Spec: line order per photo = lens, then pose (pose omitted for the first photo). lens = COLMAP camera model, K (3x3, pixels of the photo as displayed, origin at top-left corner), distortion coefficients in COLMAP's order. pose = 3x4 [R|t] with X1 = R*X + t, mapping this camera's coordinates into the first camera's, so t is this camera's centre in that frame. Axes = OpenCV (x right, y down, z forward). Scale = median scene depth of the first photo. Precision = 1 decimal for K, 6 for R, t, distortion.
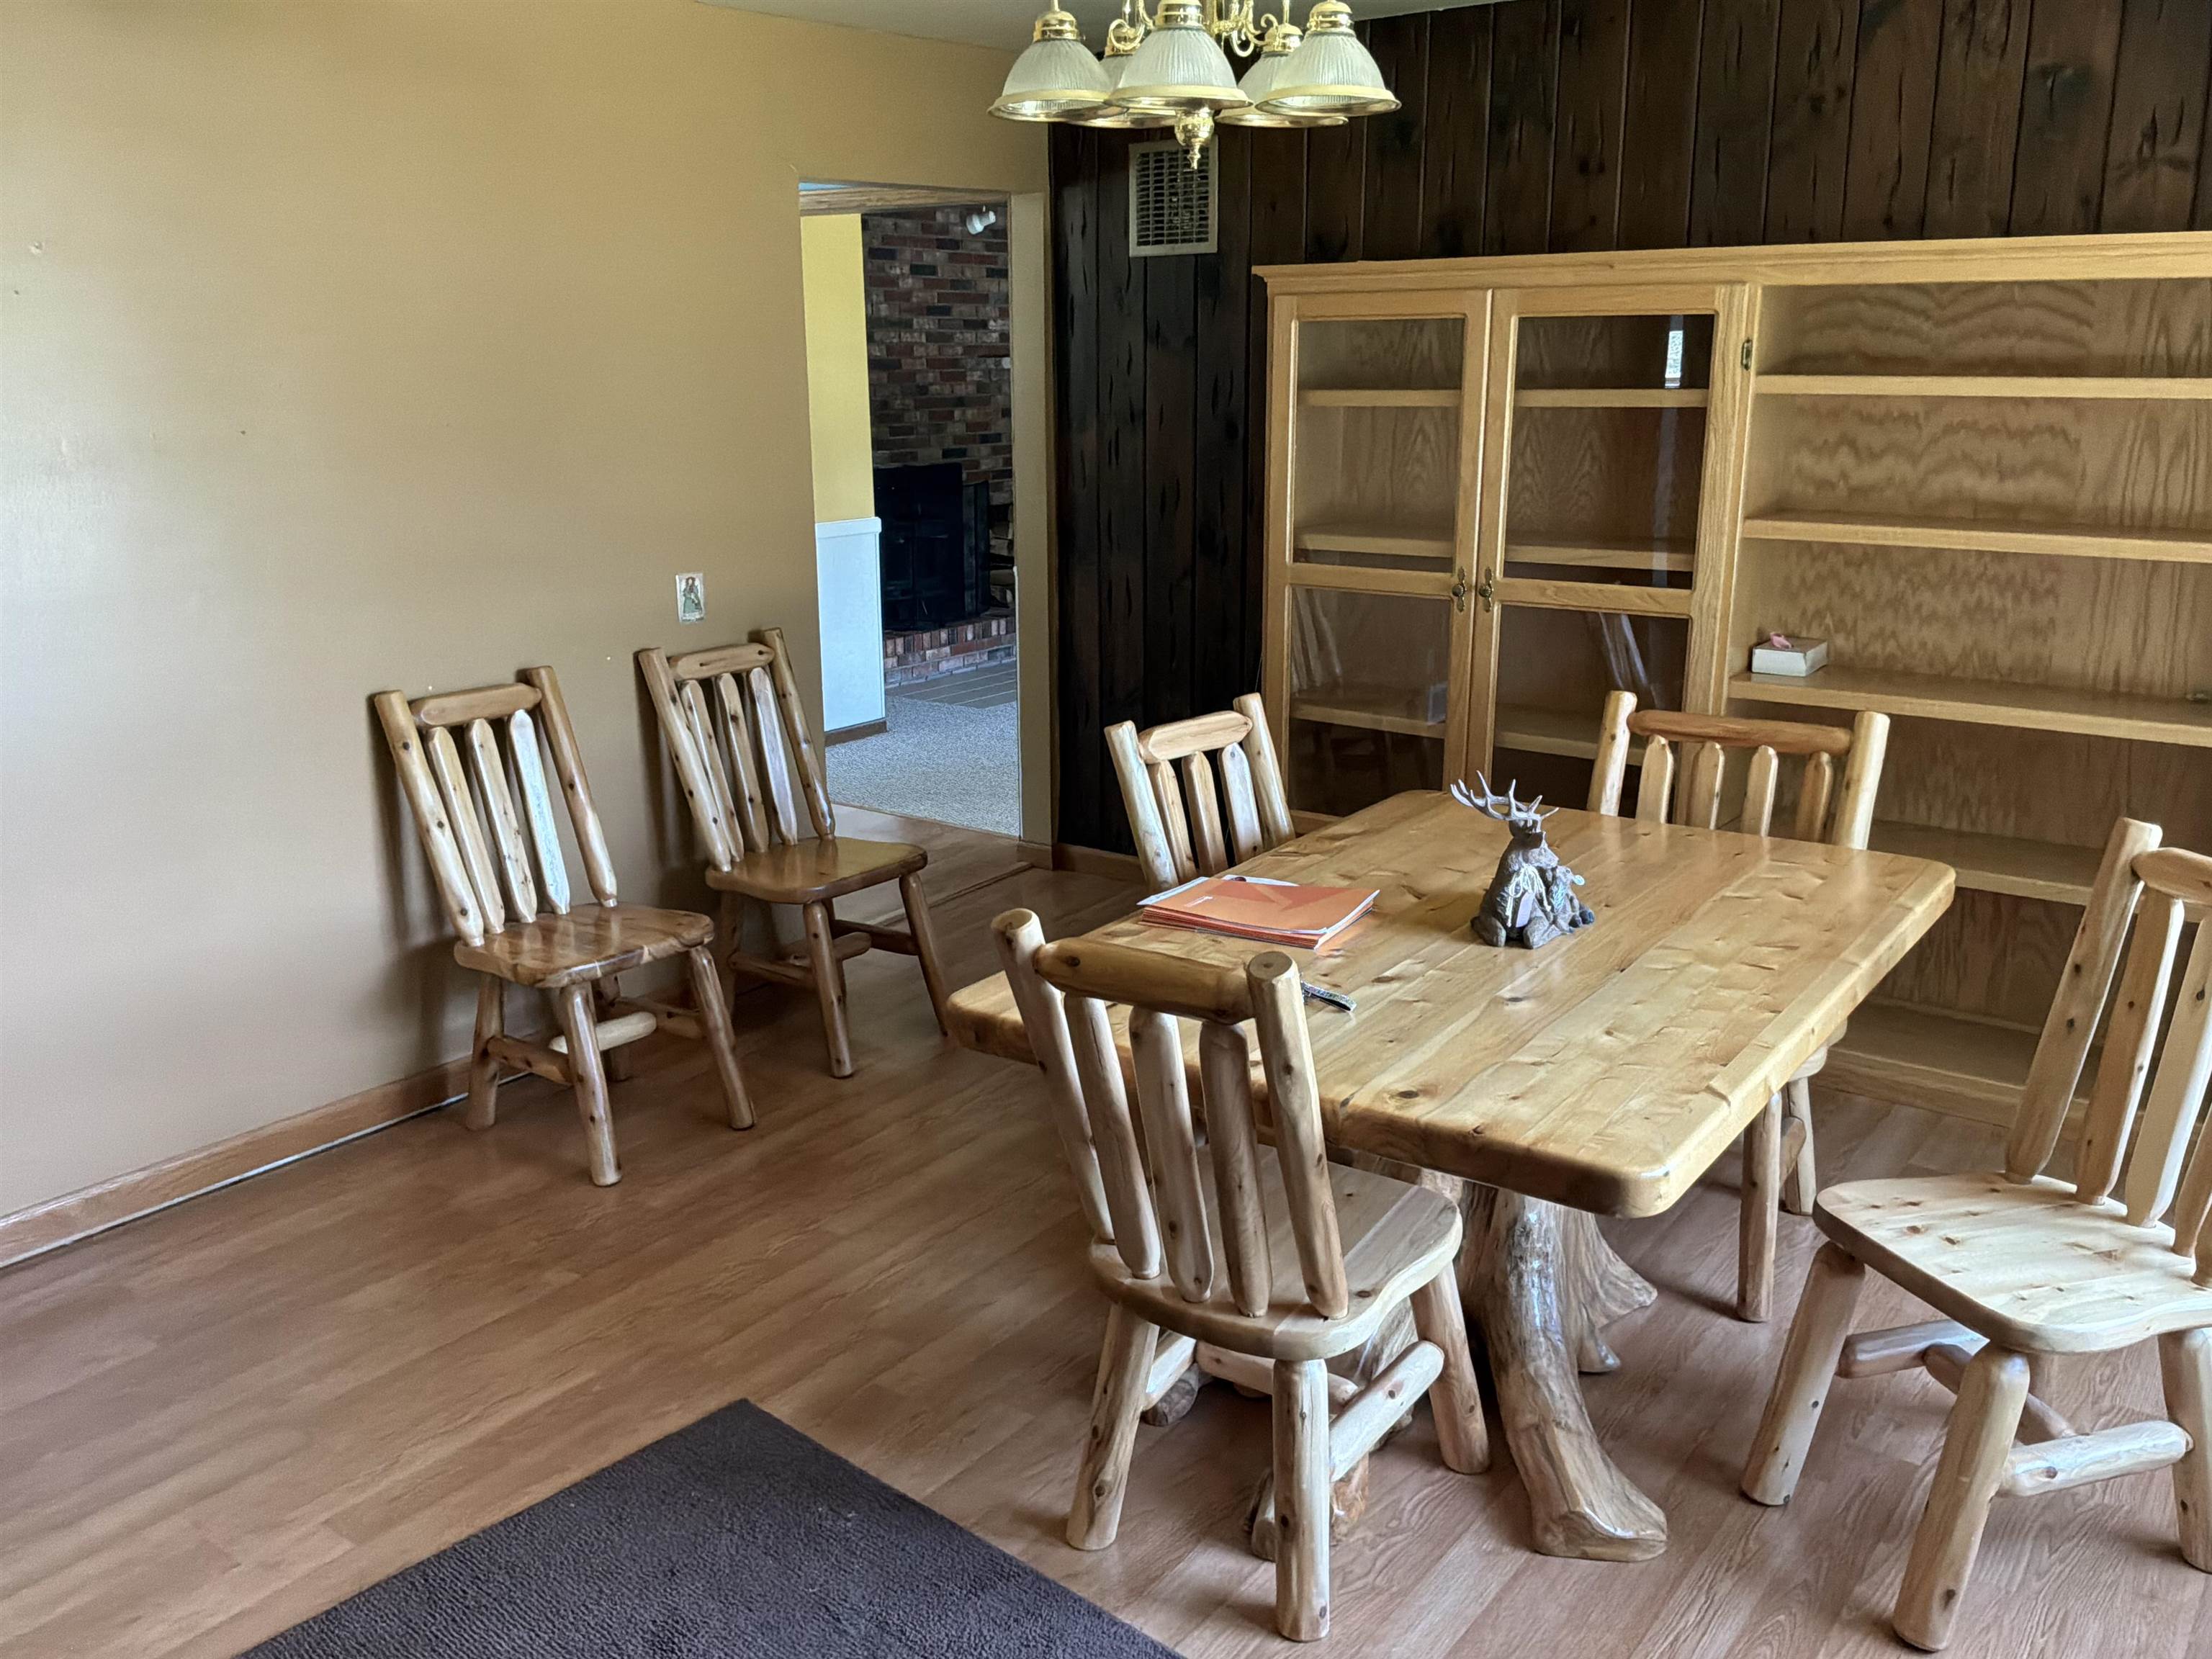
lens RADIAL K [[1851.0, 0, 1106.4], [0, 1851.0, 827.8], [0, 0, 1]] dist [0.085686, -0.144985]
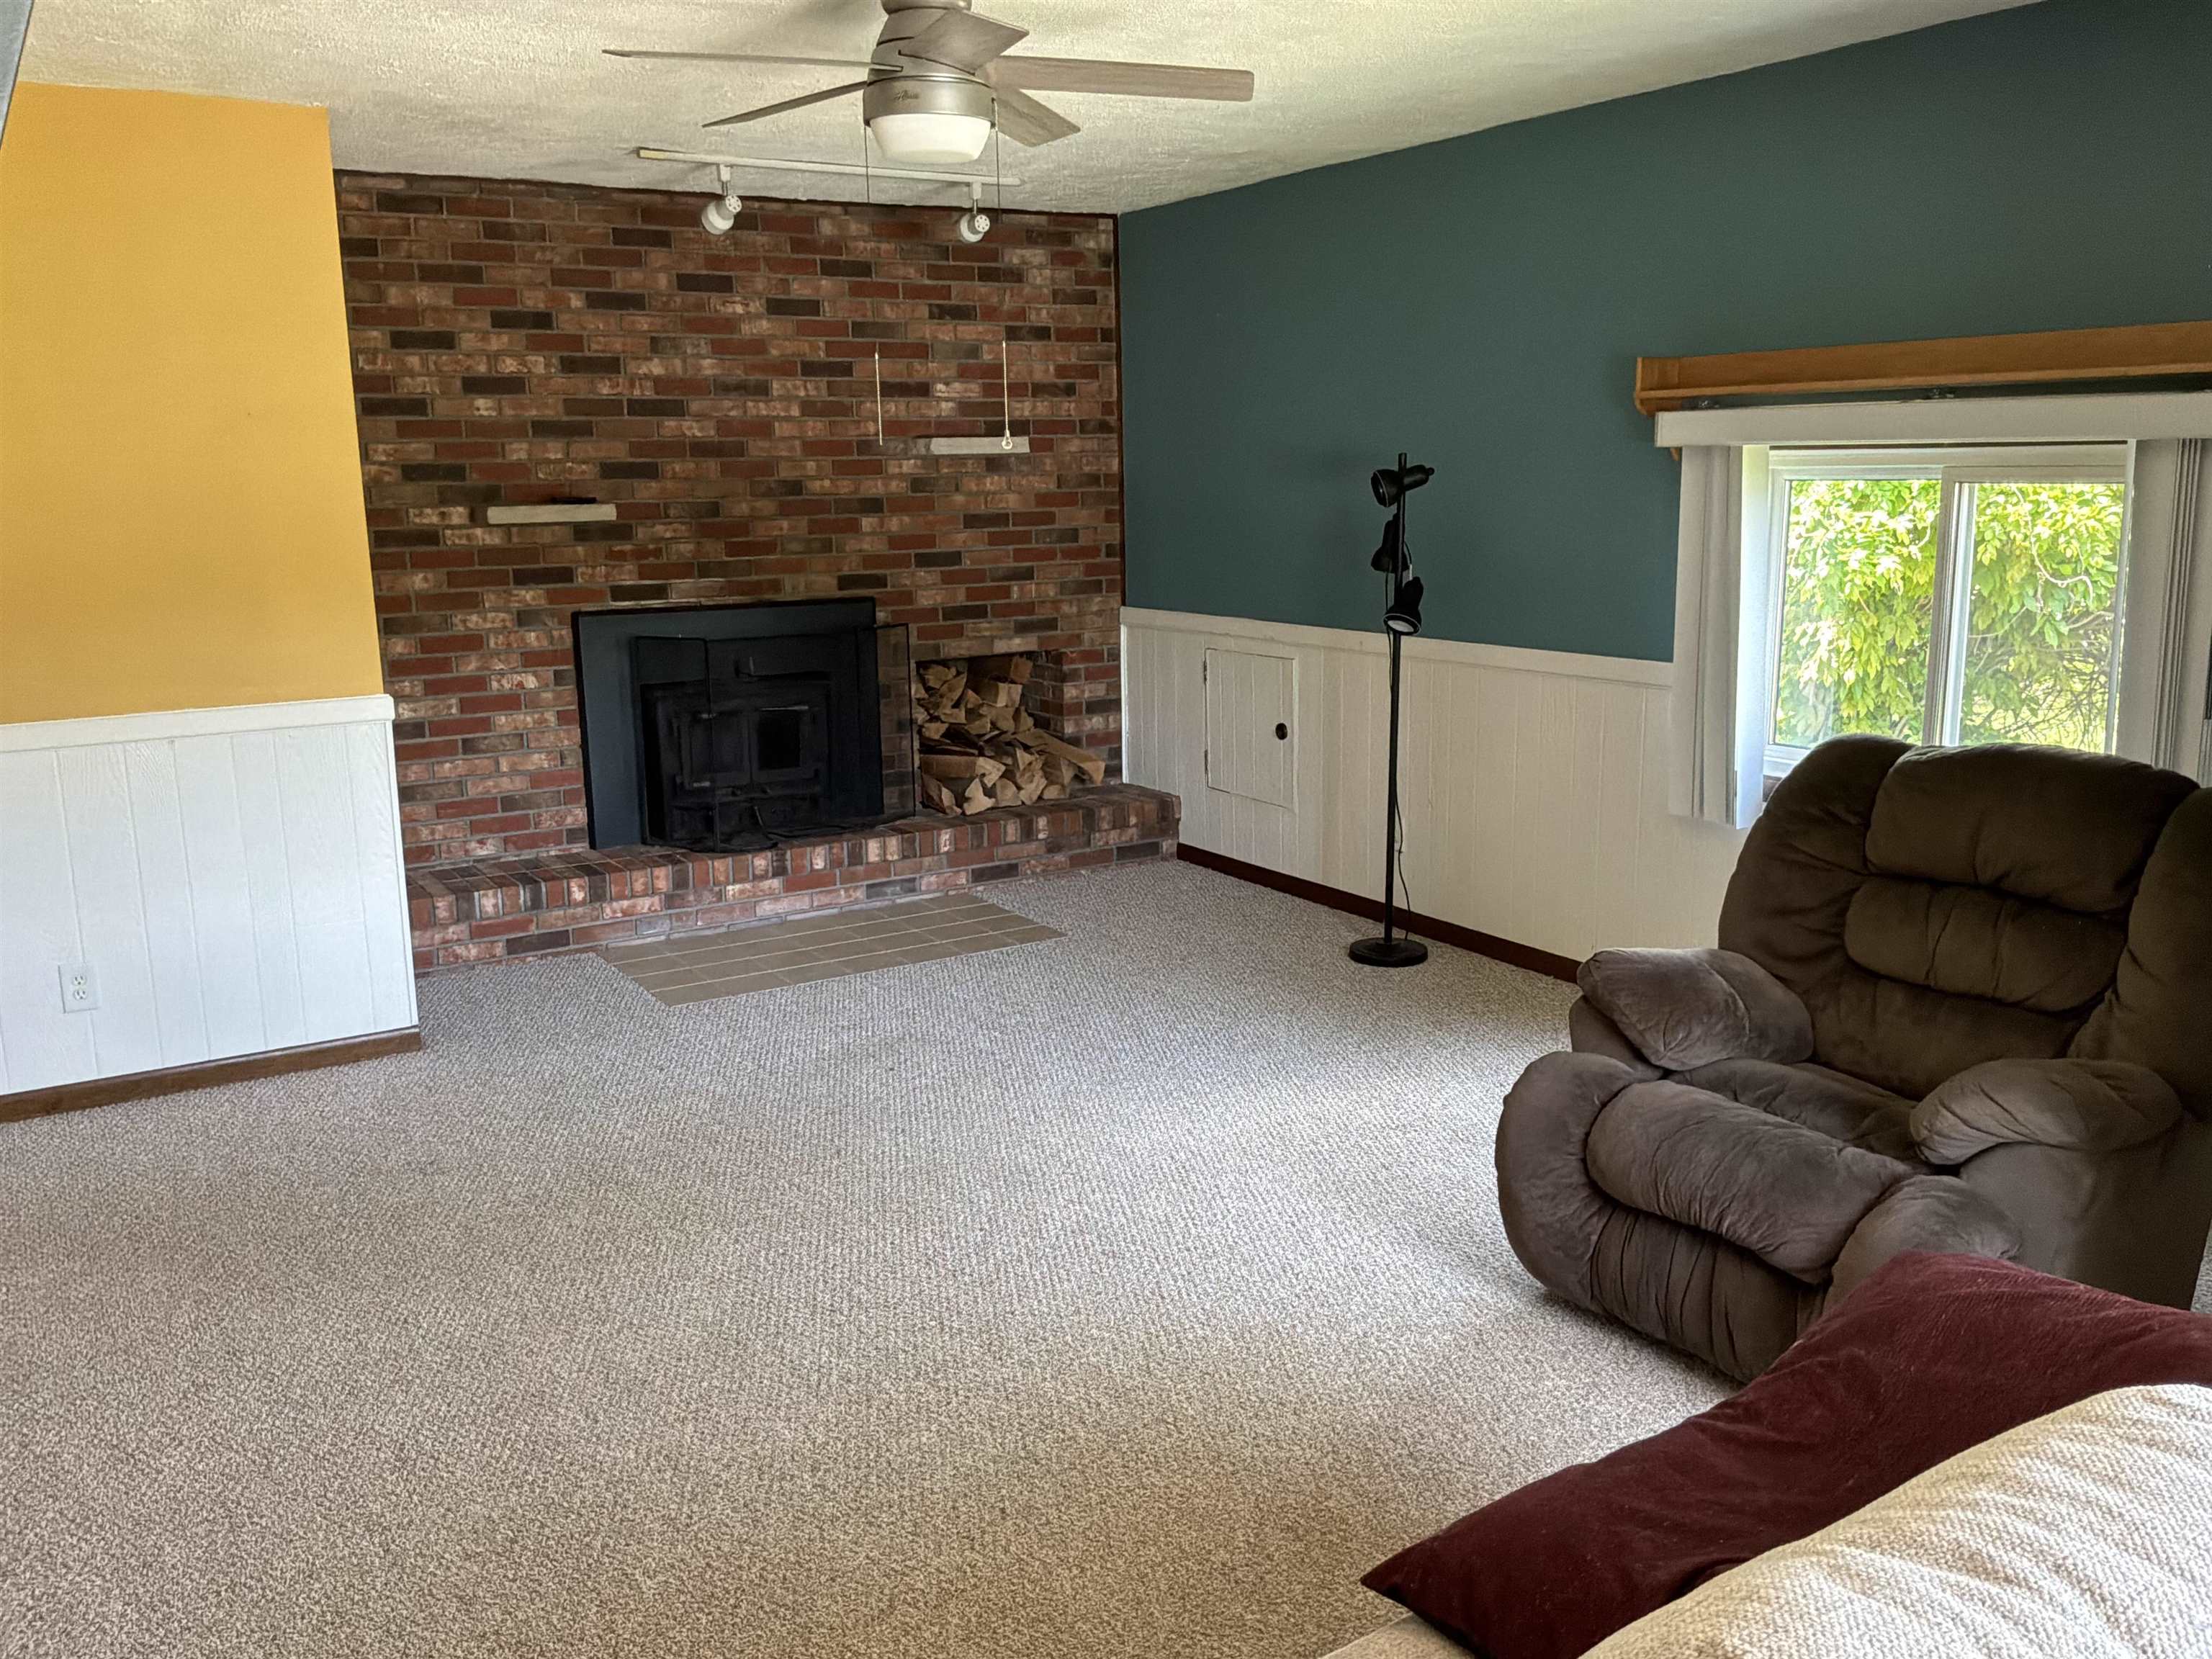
lens RADIAL K [[1851.0, 0, 1107.4], [0, 1851.0, 830.0], [0, 0, 1]] dist [0.085686, -0.144985]
pose [[0.930082, 0.063630, -0.361799, 0.252003], [-0.081710, 0.996046, -0.034878, -0.100464], [0.358149, 0.062002, 0.931604, 0.433193]]
